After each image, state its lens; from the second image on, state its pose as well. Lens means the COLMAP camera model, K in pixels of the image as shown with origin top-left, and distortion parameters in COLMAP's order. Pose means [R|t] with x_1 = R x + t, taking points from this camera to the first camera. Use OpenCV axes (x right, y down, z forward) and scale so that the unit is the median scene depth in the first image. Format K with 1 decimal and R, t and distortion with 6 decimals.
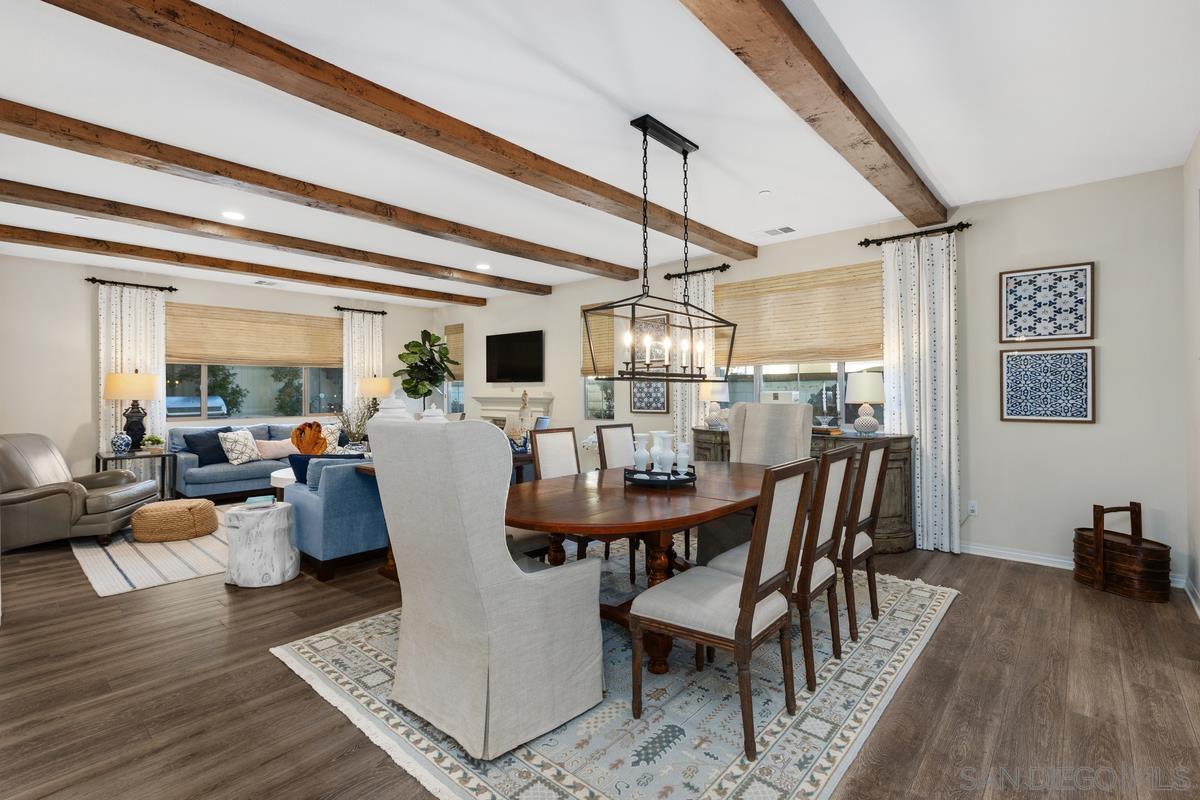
lens RADIAL K [[540.3, 0, 606.0], [0, 540.3, 391.3], [0, 0, 1]] dist [0.003833, -0.003682]
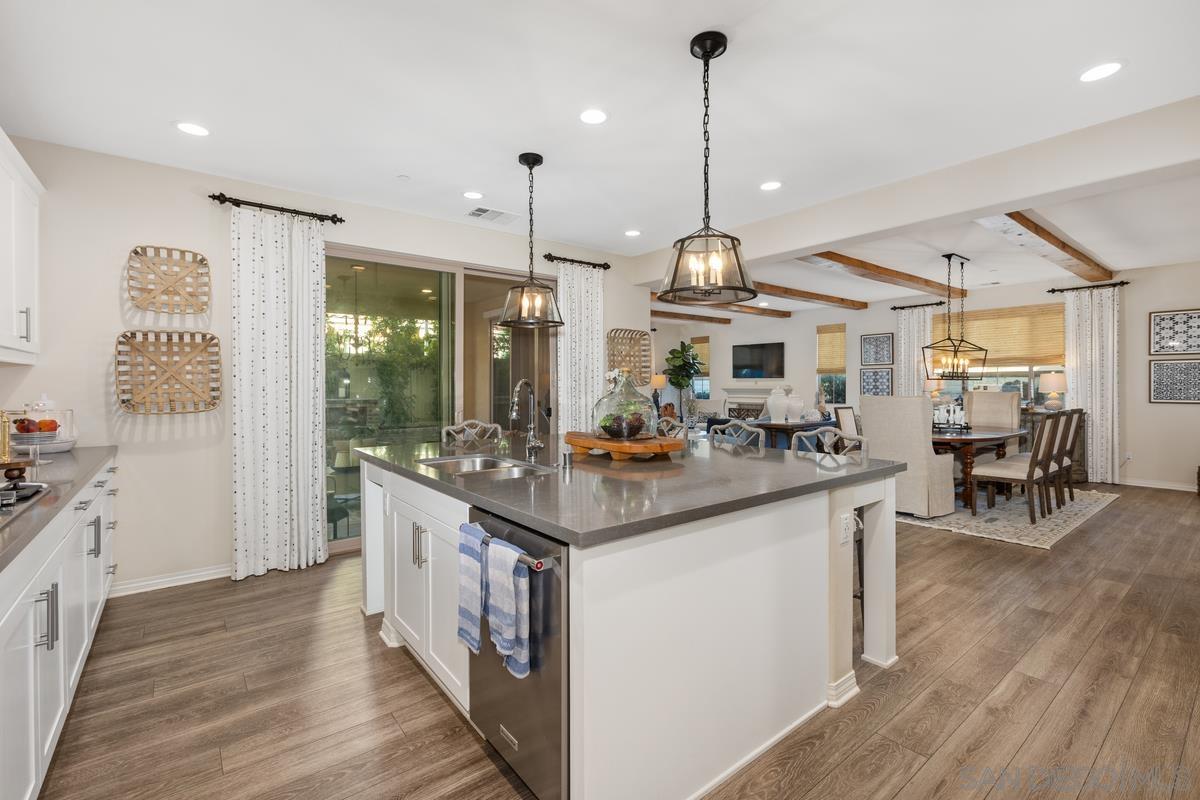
lens RADIAL K [[540.3, 0, 593.3], [0, 540.3, 389.5], [0, 0, 1]] dist [0.003833, -0.003682]
pose [[0.990014, -0.001634, -0.140959, -0.534974], [0.004107, 0.999843, 0.017254, -0.016291], [0.140909, -0.017661, 0.989865, -0.649016]]
